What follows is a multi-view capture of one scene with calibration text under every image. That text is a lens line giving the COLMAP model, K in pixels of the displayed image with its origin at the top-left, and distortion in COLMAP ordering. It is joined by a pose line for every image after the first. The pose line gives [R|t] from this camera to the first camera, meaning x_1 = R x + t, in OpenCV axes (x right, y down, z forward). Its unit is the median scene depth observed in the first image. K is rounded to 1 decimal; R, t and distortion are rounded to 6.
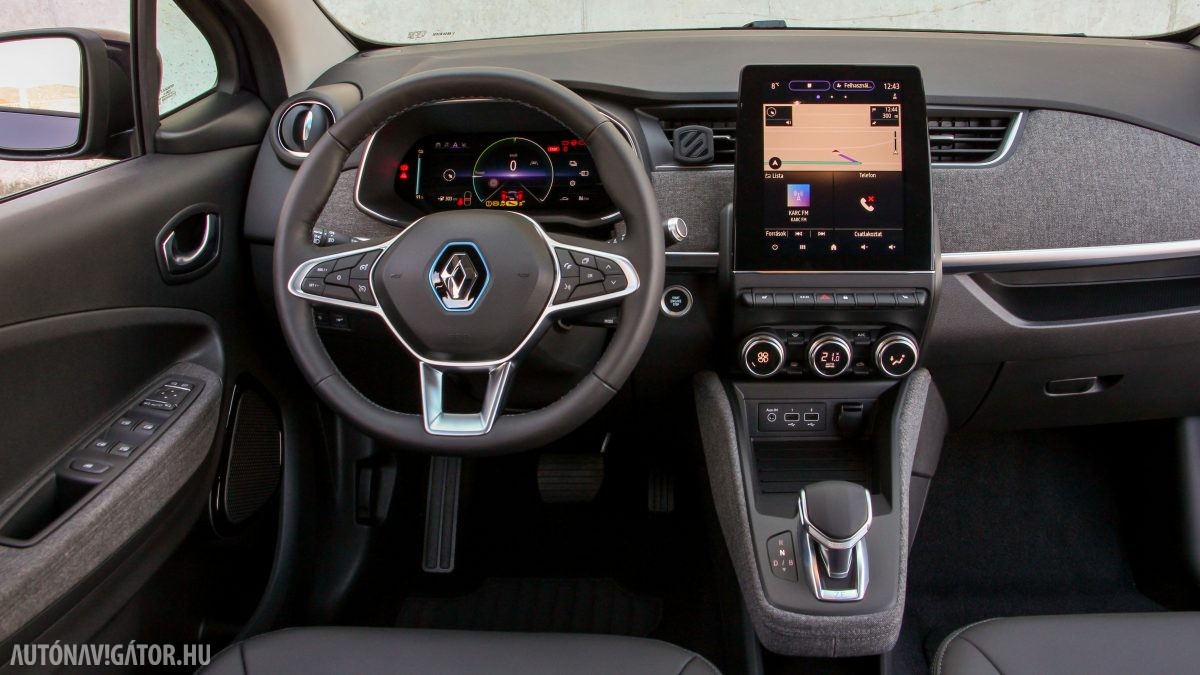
lens RADIAL K [[1003.5, 0, 595.3], [0, 1003.5, 292.1], [0, 0, 1]] dist [-0.180728, 0.139084]
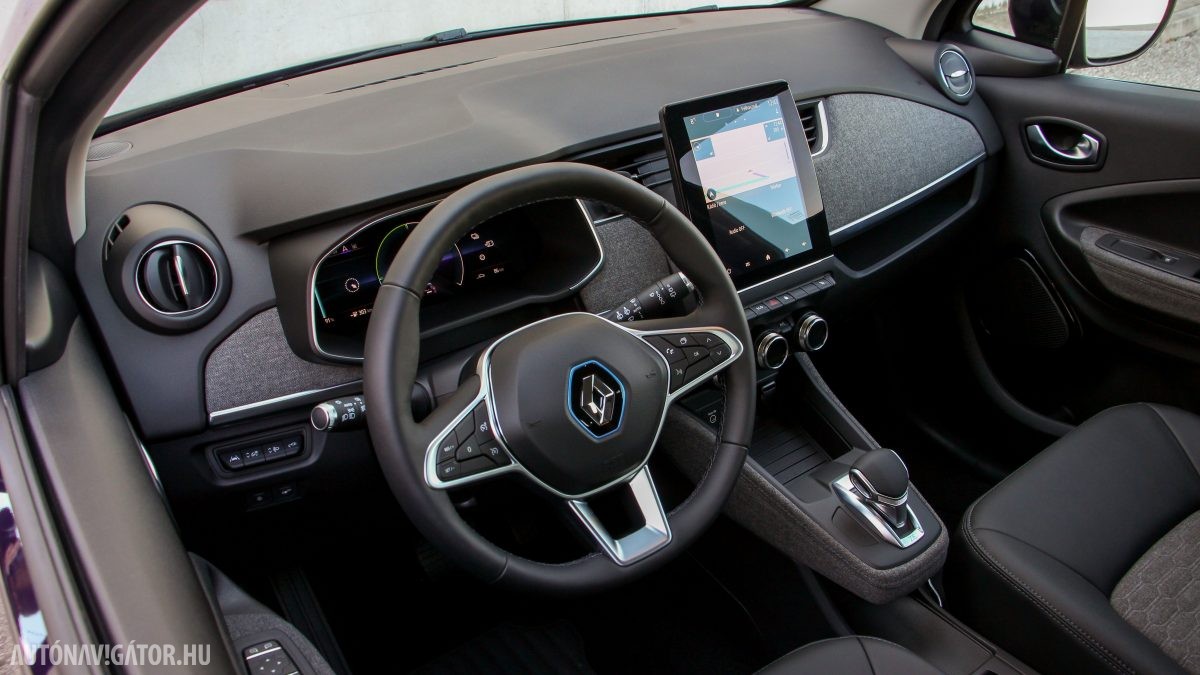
lens RADIAL K [[996.5, 0, 600.4], [0, 996.5, 390.9], [0, 0, 1]] dist [-0.179710, 0.142443]
pose [[0.757199, -0.334210, 0.561207, -0.567683], [0.240531, 0.941480, 0.236138, -0.209456], [-0.607284, -0.043816, 0.793275, 0.231282]]
